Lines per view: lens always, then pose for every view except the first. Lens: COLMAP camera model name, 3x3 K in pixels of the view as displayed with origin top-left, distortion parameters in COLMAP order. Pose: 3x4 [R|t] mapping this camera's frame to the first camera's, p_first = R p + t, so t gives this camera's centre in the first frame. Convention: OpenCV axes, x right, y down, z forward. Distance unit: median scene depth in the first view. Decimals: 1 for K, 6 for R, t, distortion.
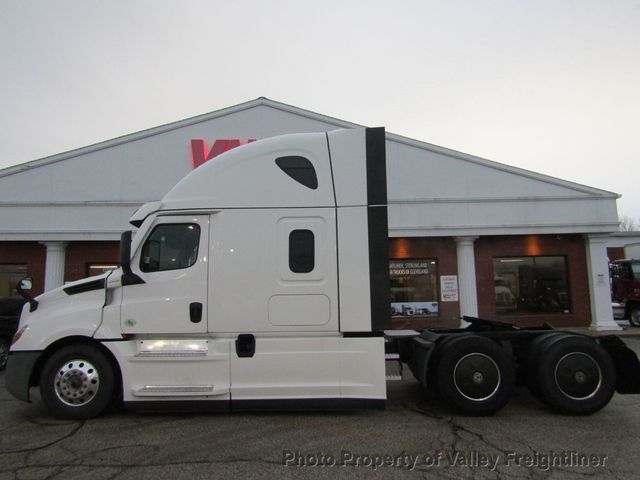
lens RADIAL K [[450.9, 0, 320.7], [0, 450.9, 239.2], [0, 0, 1]] dist [-0.006750, -0.002373]
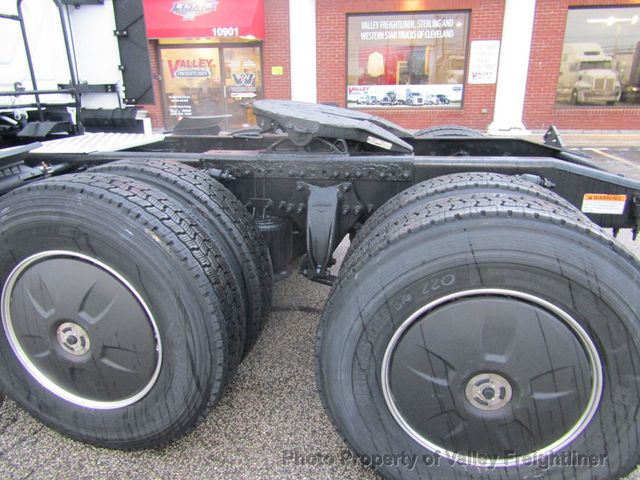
lens RADIAL K [[450.9, 0, 319.1], [0, 450.9, 238.5], [0, 0, 1]] dist [-0.006750, -0.002373]
pose [[0.982375, 0.069195, -0.173644, 0.183824], [0.014396, 0.898194, 0.439364, 0.049773], [0.186368, -0.434120, 0.881367, 0.287137]]
